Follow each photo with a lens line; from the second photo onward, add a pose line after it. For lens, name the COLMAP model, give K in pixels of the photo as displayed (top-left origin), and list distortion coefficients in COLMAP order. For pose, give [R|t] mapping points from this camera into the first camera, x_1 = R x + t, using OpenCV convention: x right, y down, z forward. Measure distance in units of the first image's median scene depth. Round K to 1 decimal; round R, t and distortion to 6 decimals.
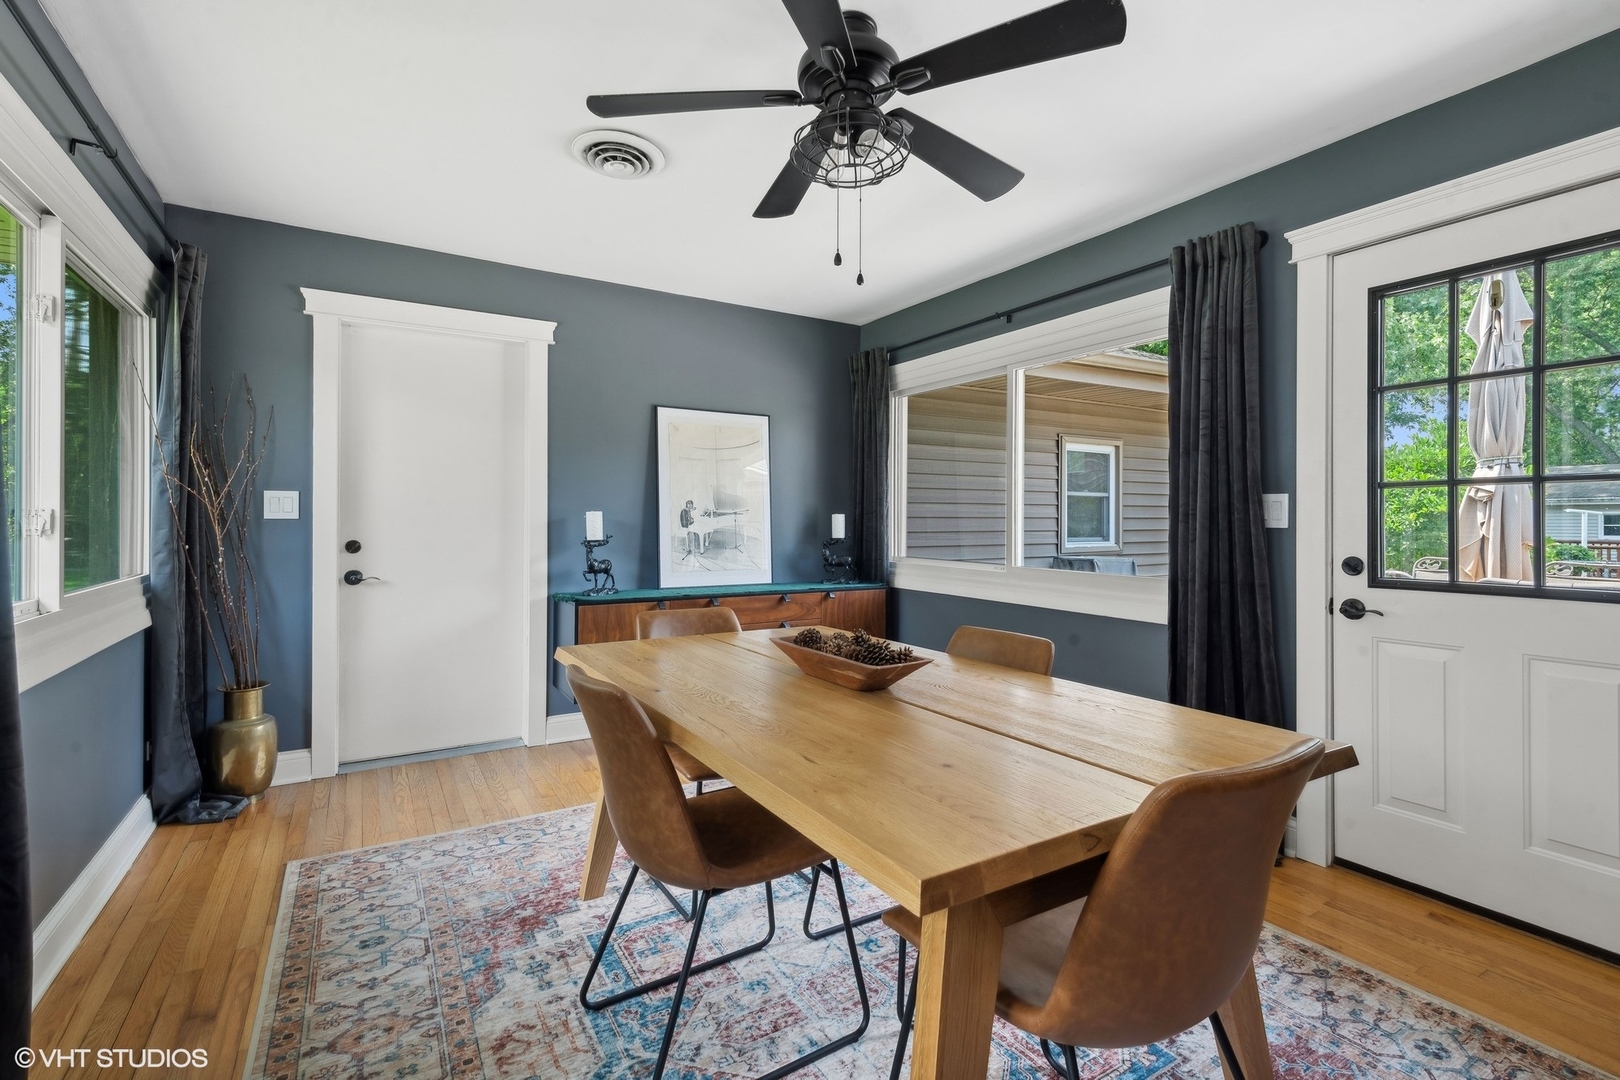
lens RADIAL K [[722.9, 0, 793.6], [0, 722.9, 520.7], [0, 0, 1]] dist [0.015448, -0.001752]
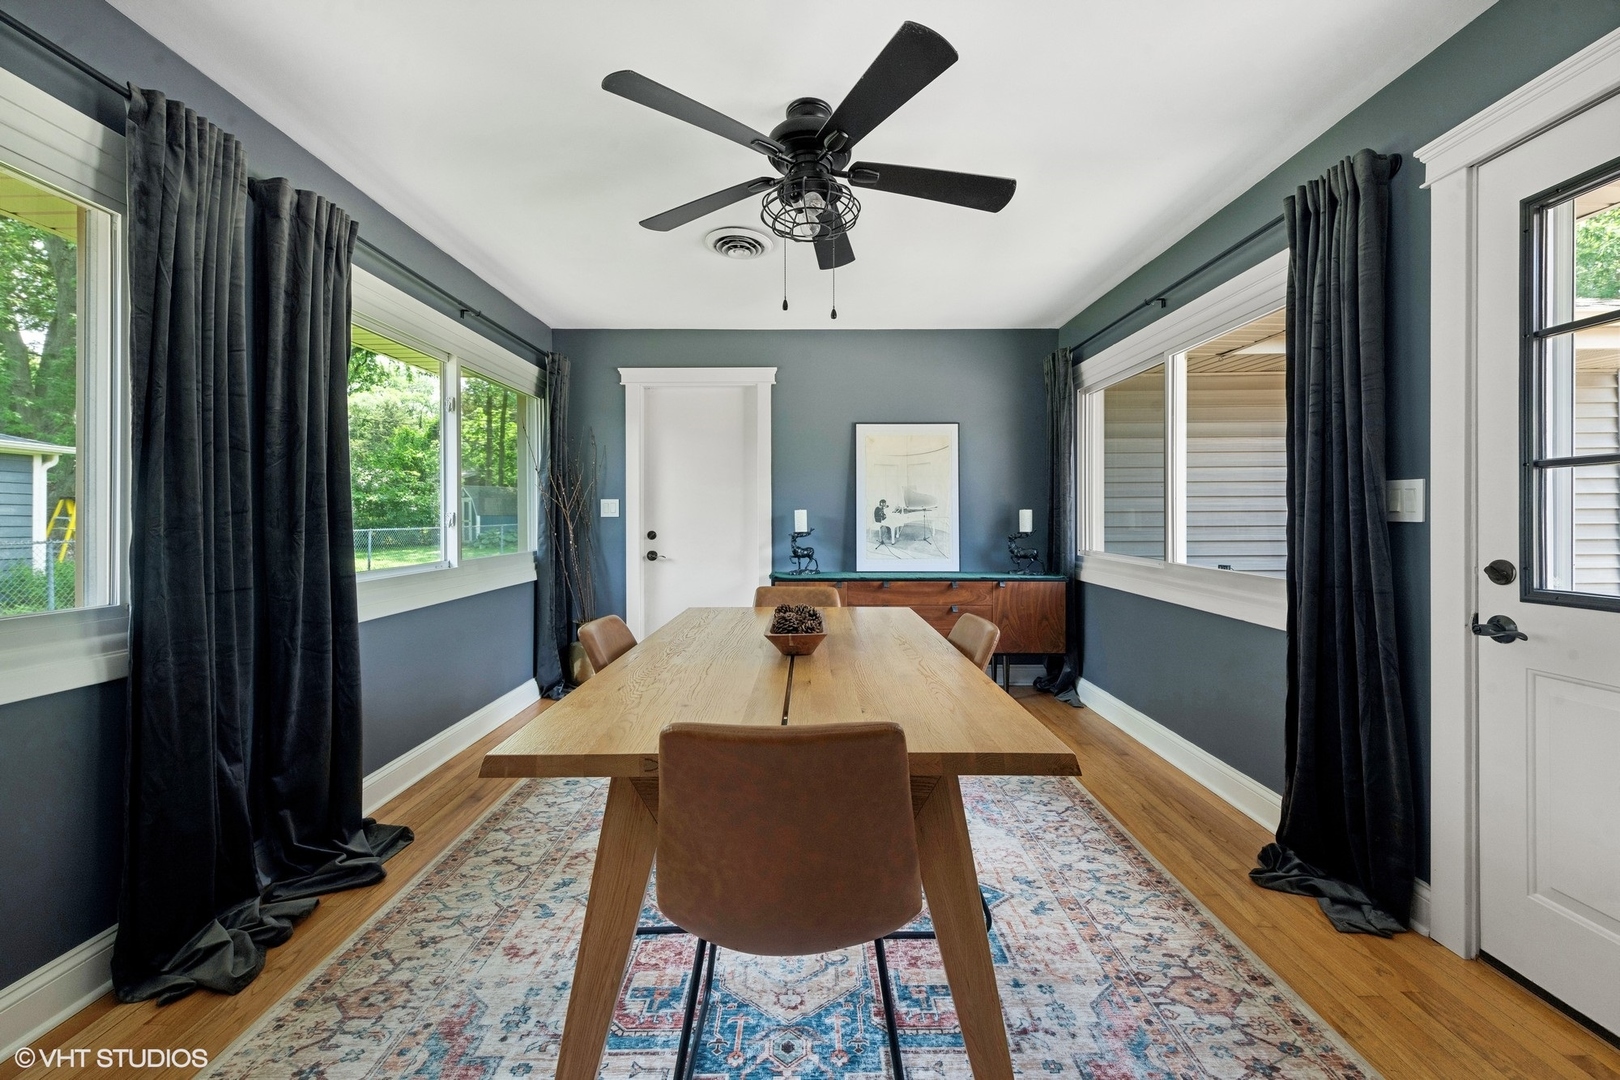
lens RADIAL K [[633.3, 0, 827.0], [0, 633.3, 519.5], [0, 0, 1]] dist [0.010507, -0.002565]
pose [[0.862046, -0.003116, -0.506820, 0.425199], [0.005784, 0.999976, 0.003690, 0.000765], [0.506796, -0.006112, 0.862044, 0.063902]]
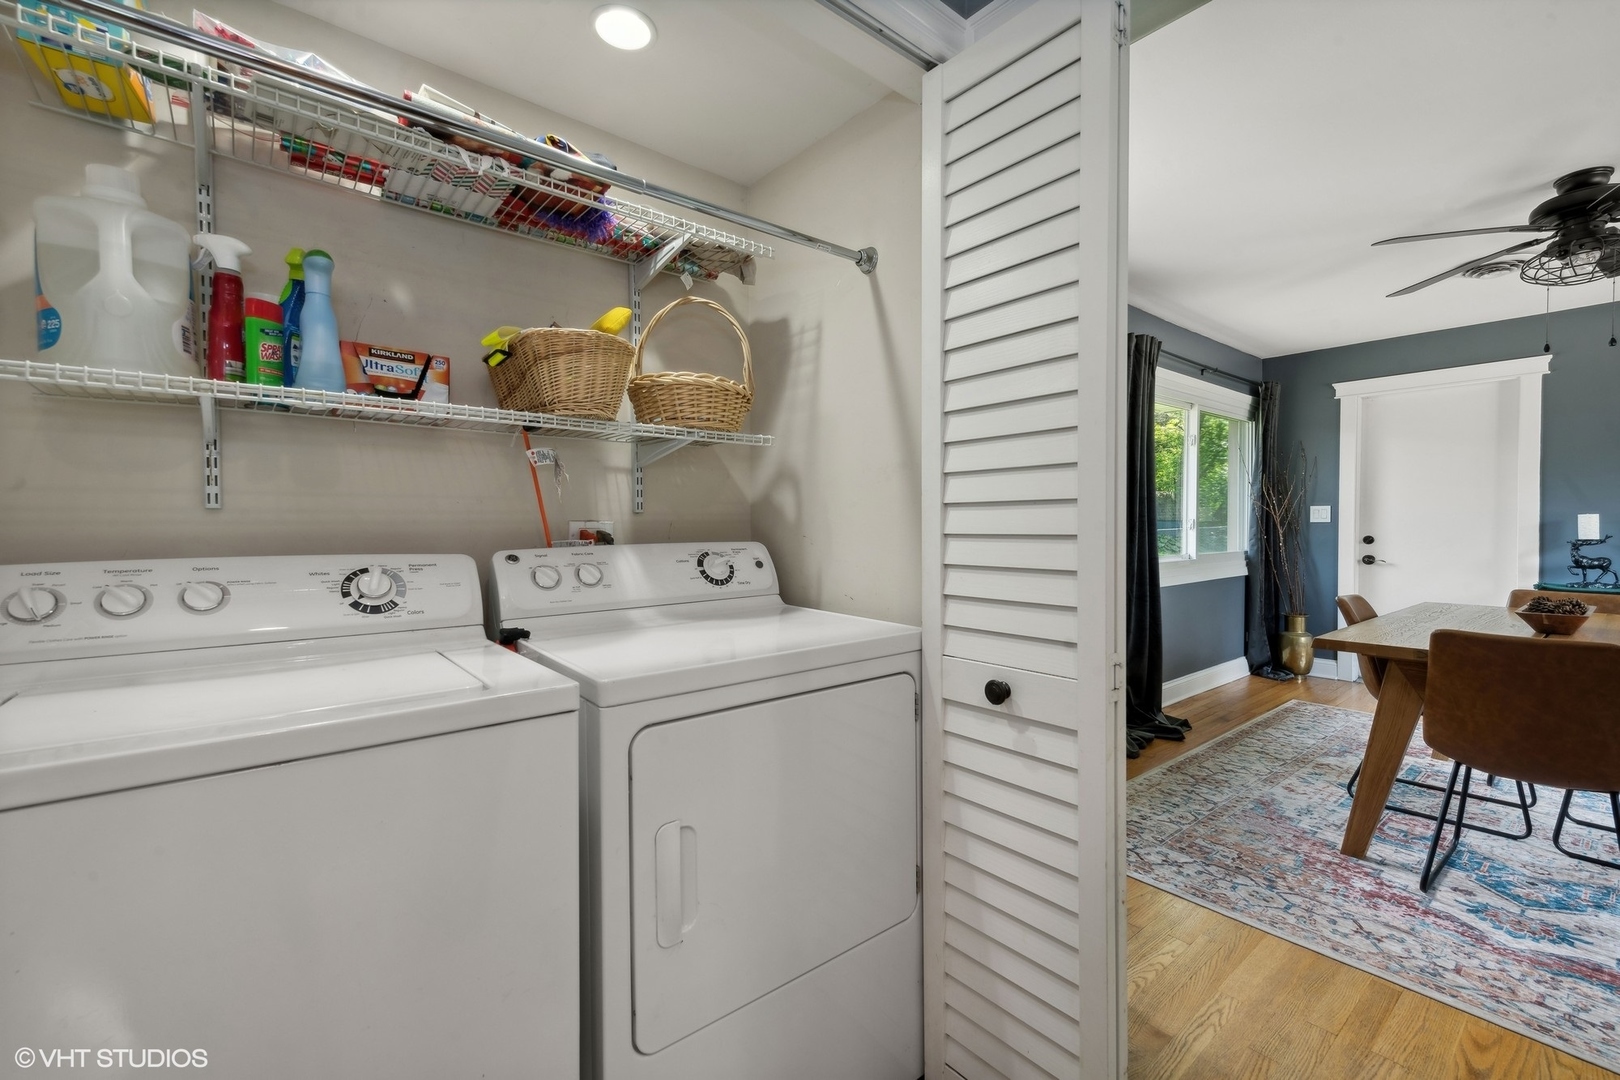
lens RADIAL K [[695.5, 0, 787.5], [0, 695.5, 534.5], [0, 0, 1]] dist [0.010703, -0.002312]
pose [[0.117128, 0.013128, -0.993030, 0.843356], [0.003657, 0.999900, 0.013650, -0.000856], [0.993110, -0.005231, 0.117068, -0.469427]]
